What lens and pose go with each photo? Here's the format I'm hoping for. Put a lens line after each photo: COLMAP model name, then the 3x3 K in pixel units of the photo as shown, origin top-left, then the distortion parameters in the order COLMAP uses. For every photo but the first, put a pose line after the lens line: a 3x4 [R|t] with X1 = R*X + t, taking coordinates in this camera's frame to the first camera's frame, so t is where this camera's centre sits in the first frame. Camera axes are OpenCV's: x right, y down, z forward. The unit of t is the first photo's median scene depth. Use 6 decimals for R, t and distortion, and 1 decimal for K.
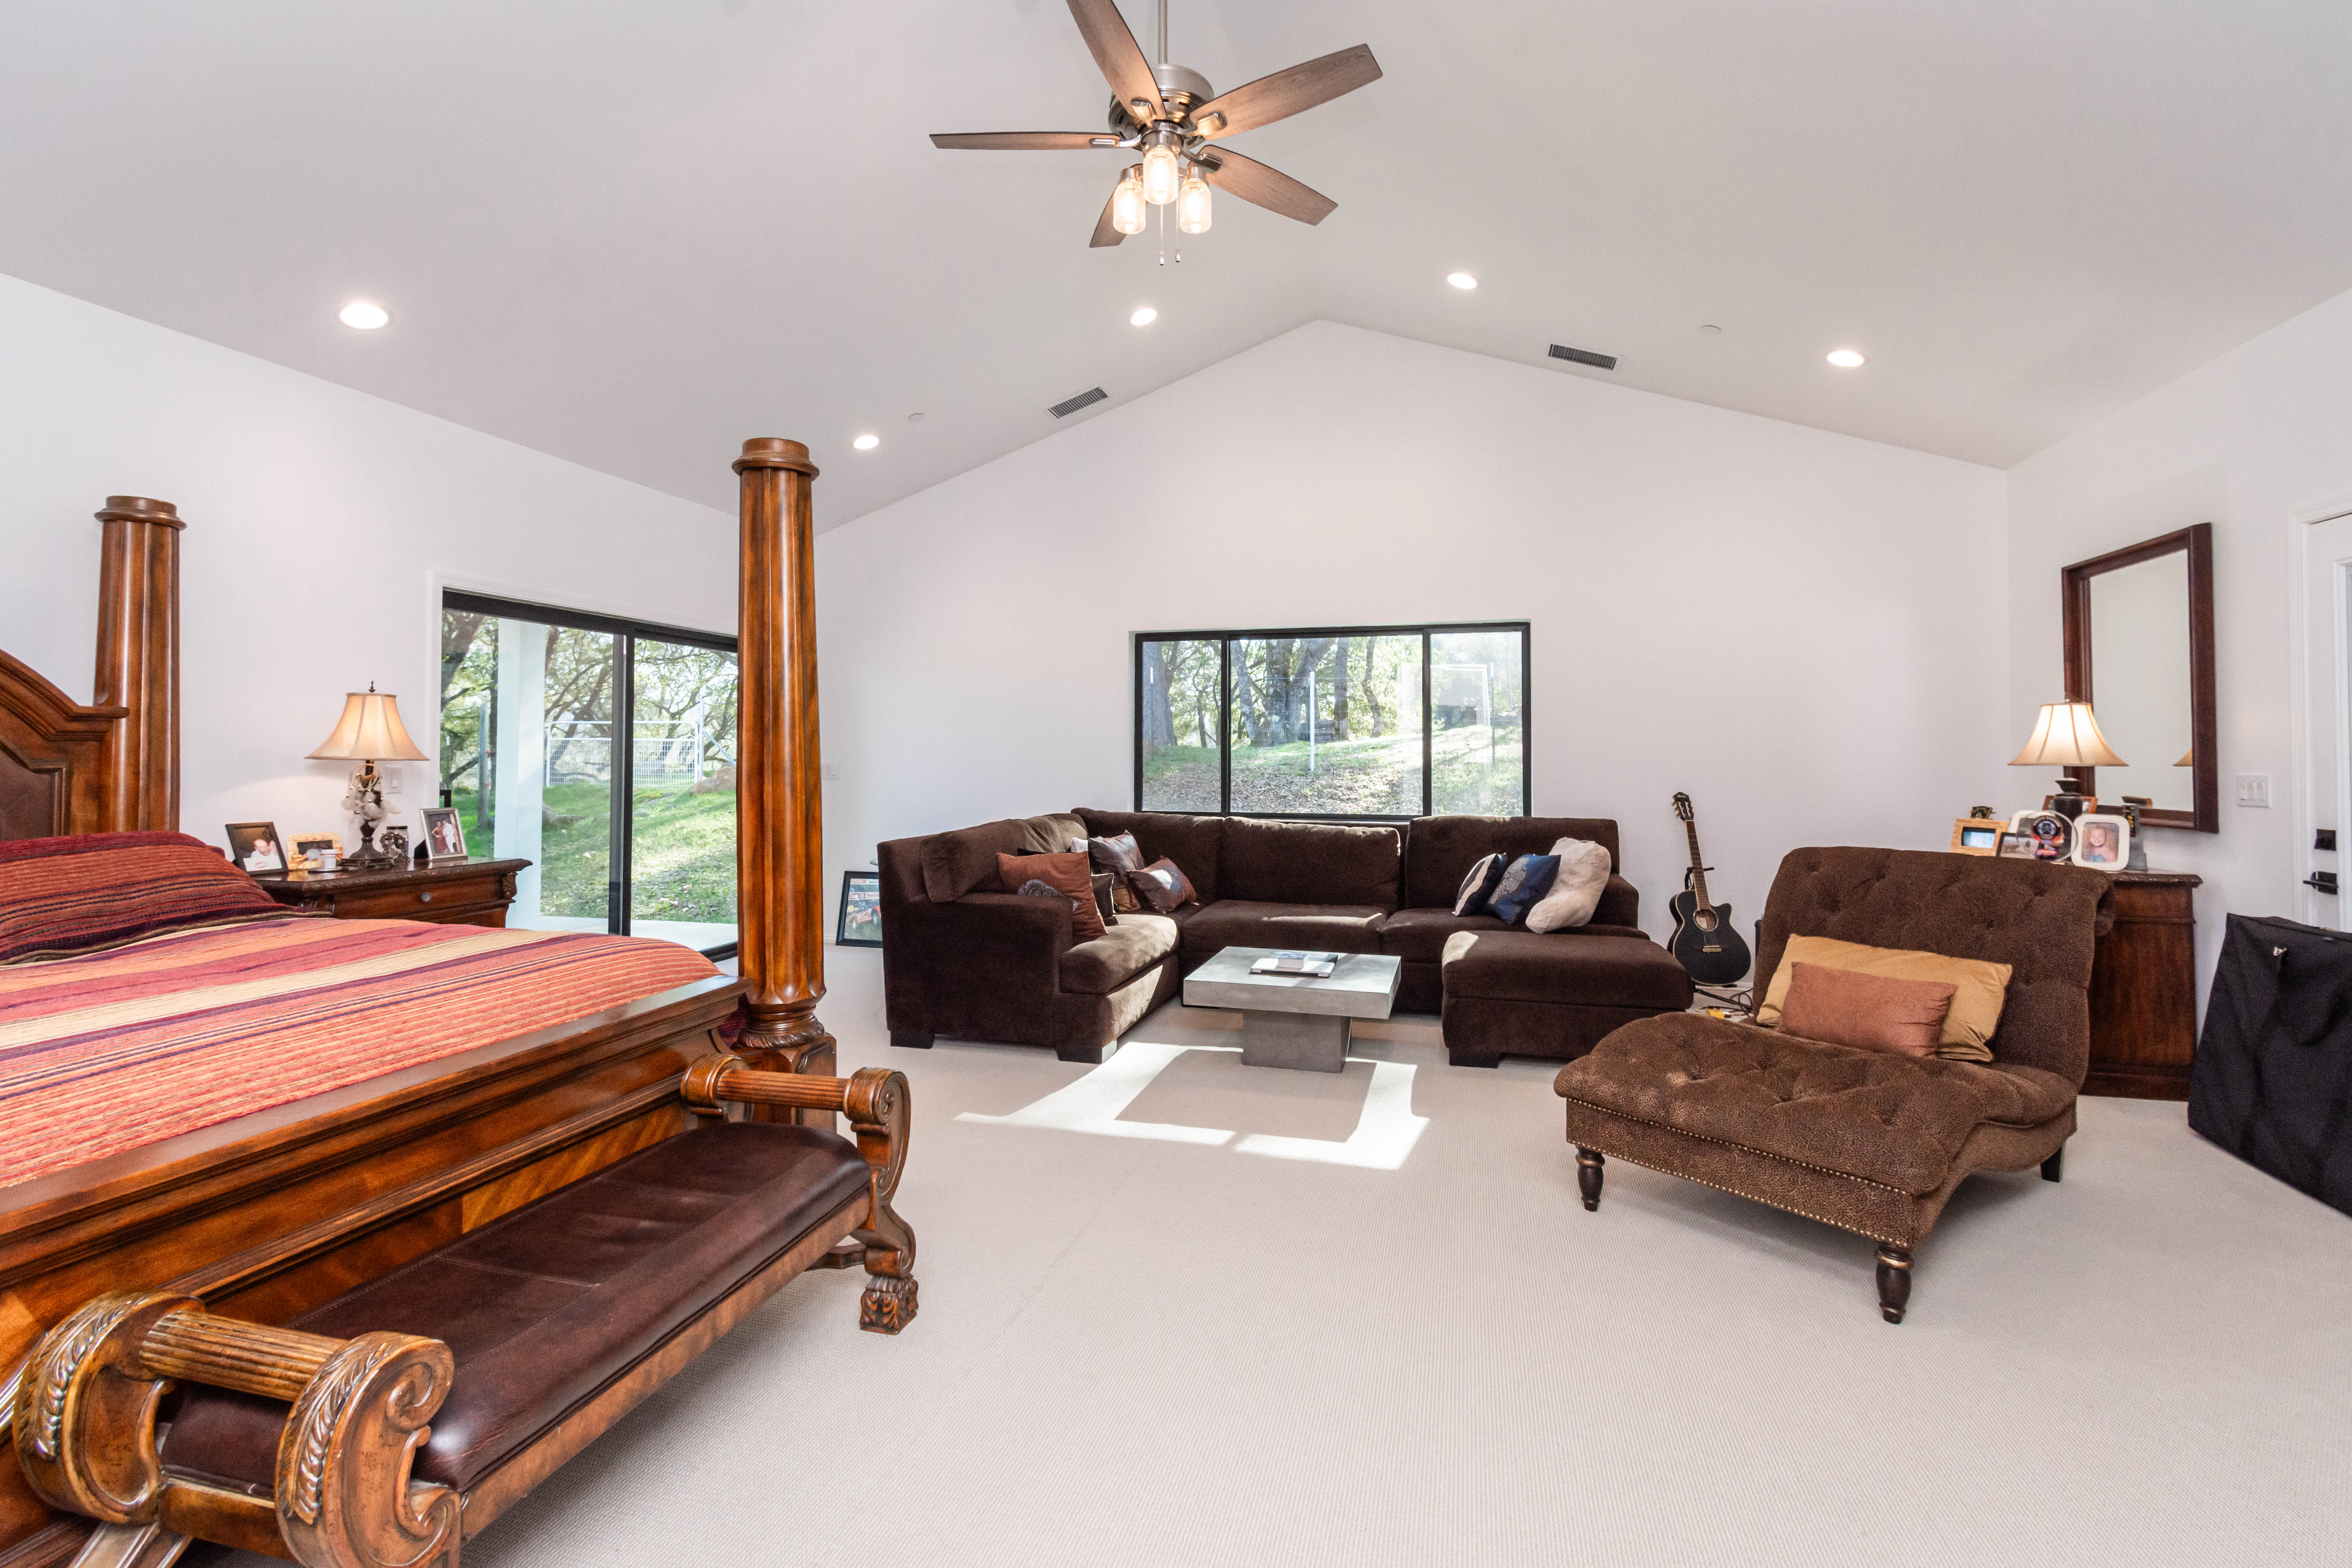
lens RADIAL K [[1071.2, 0, 1178.0], [0, 1071.2, 728.4], [0, 0, 1]] dist [0.001716, 0.000045]
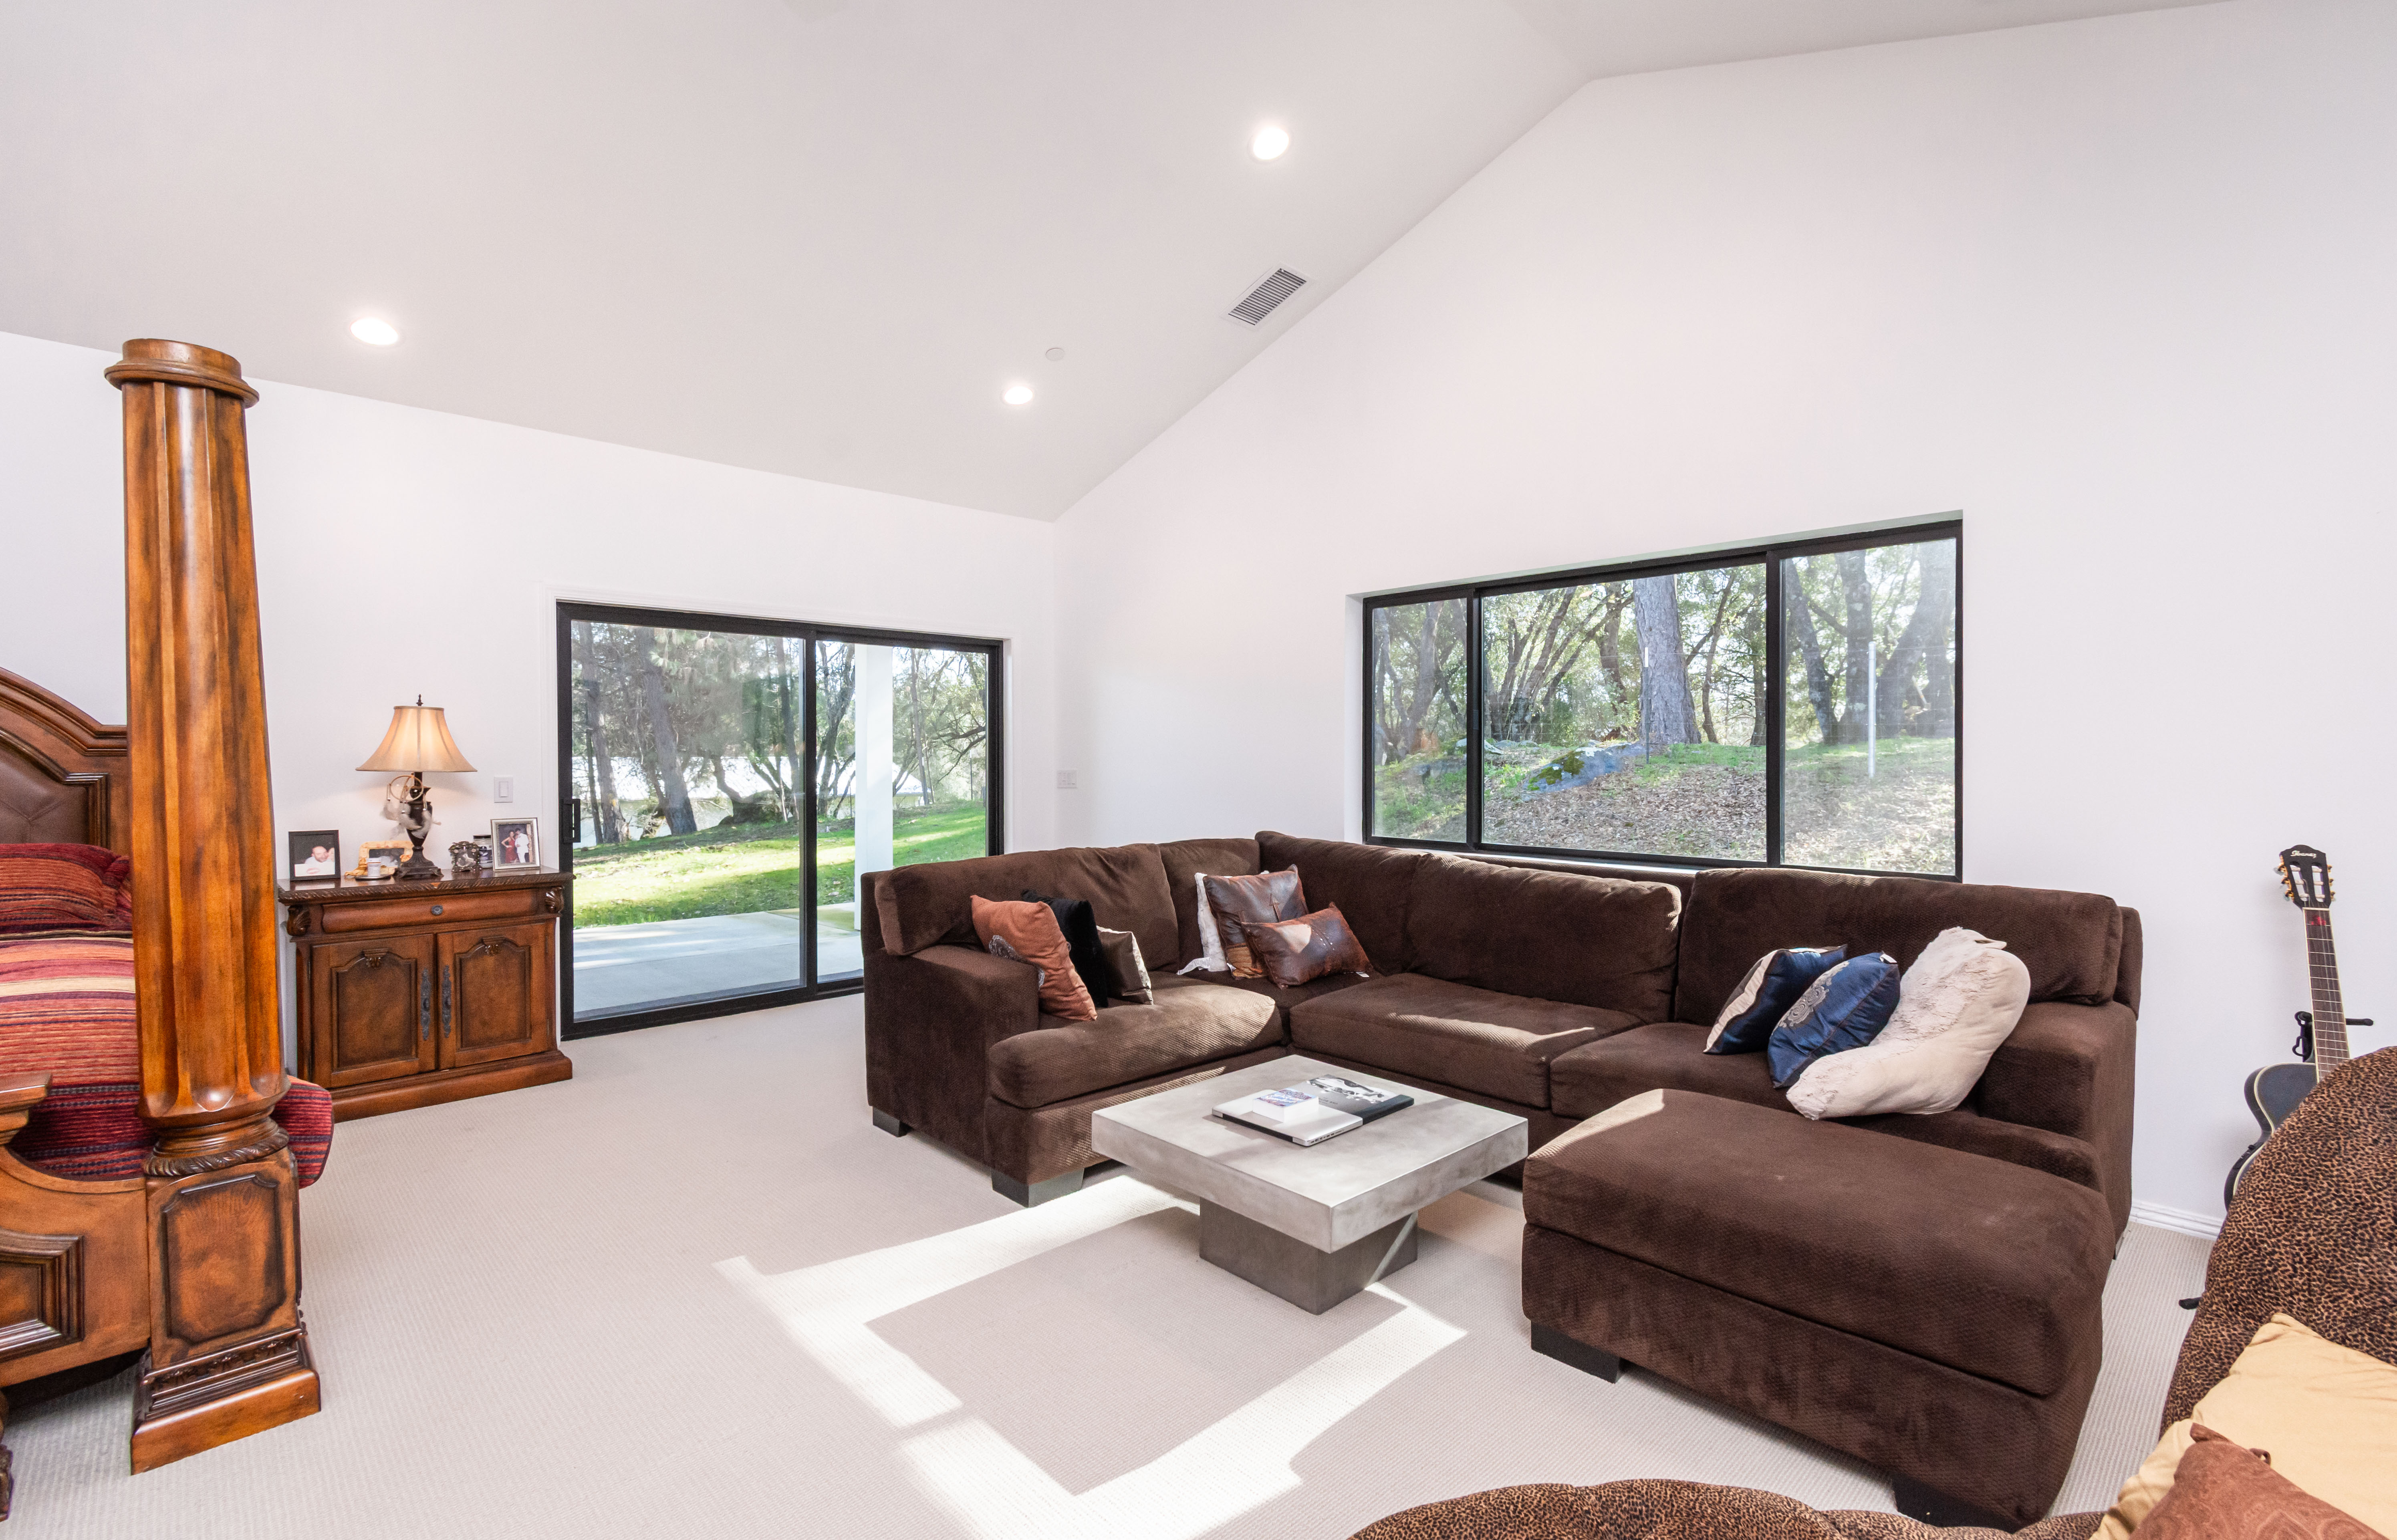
lens RADIAL K [[1081.9, 0, 1198.5], [0, 1081.9, 770.0], [0, 0, 1]] dist [-0.000051, -0.000252]
pose [[0.858921, 0.003852, -0.512093, 0.394015], [0.016399, 0.999252, 0.035023, 0.003940], [0.511845, -0.038480, 0.858216, 0.470459]]
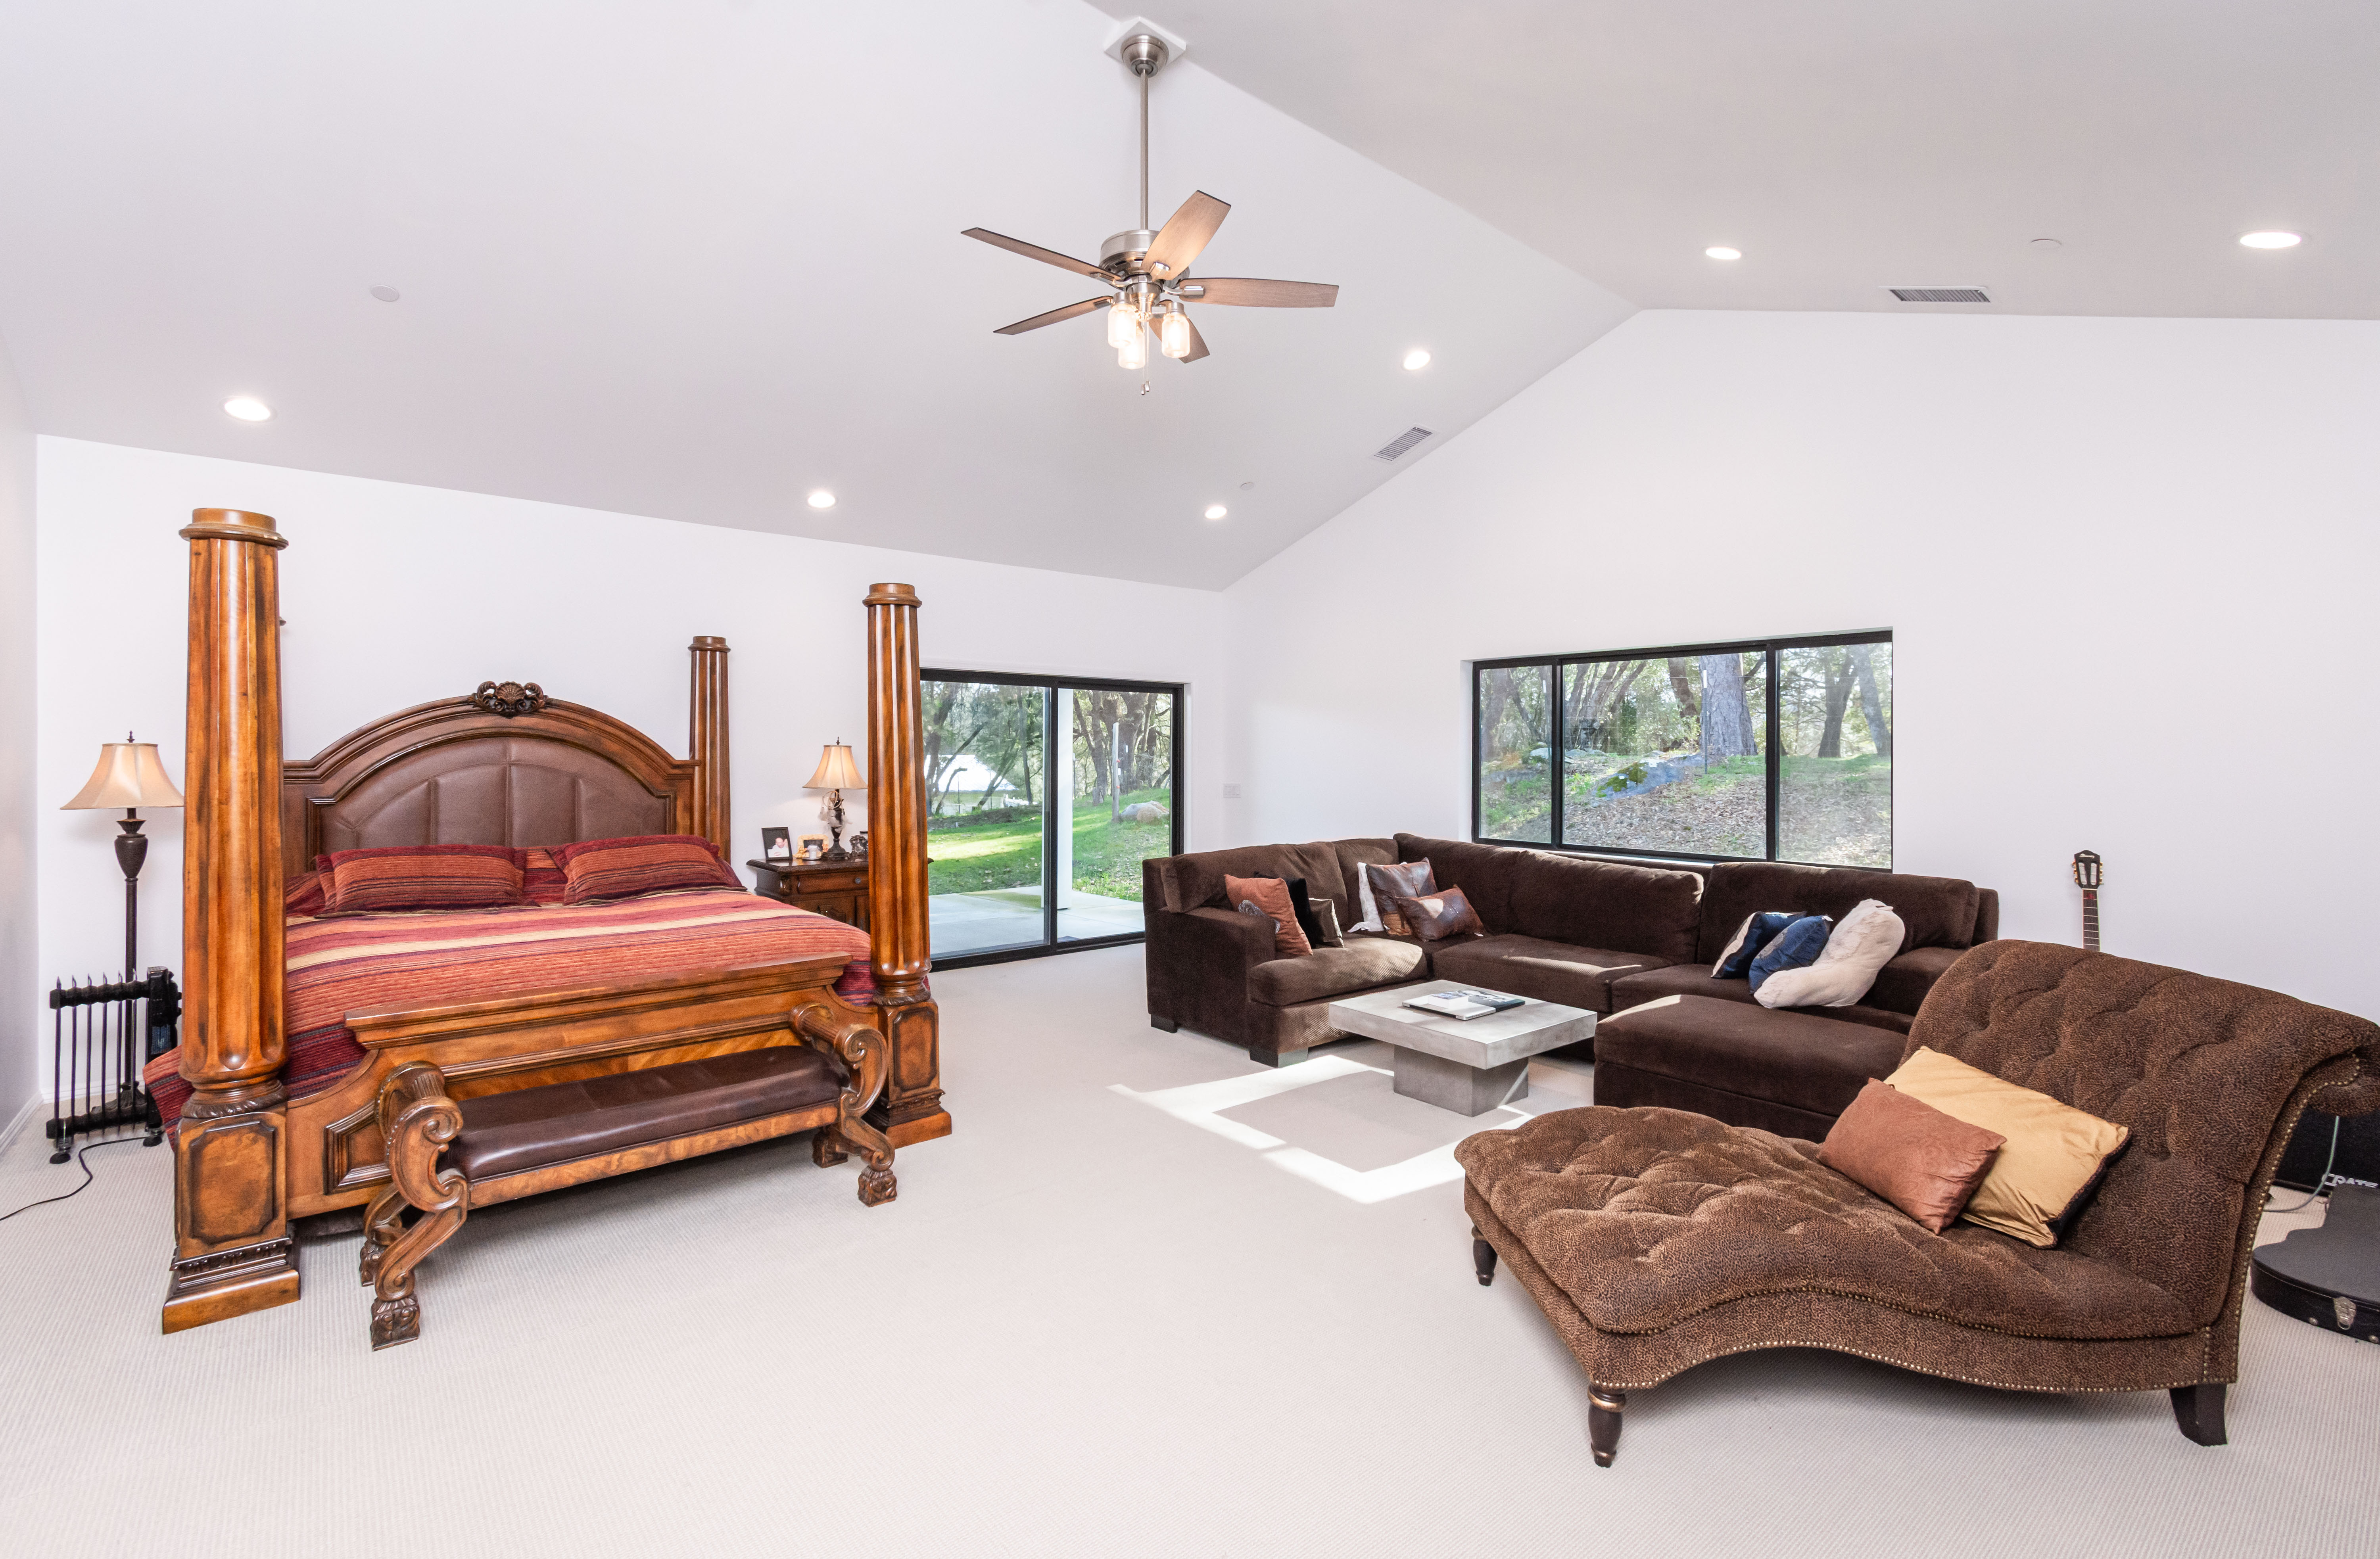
lens RADIAL K [[1063.8, 0, 1185.6], [0, 1063.8, 759.5], [0, 0, 1]] dist [-0.000357, 0.000144]
pose [[0.819425, 0.003723, -0.573175, 0.499175], [0.013734, 0.999564, 0.026128, -0.042323], [0.573022, -0.029282, 0.819016, 0.039481]]
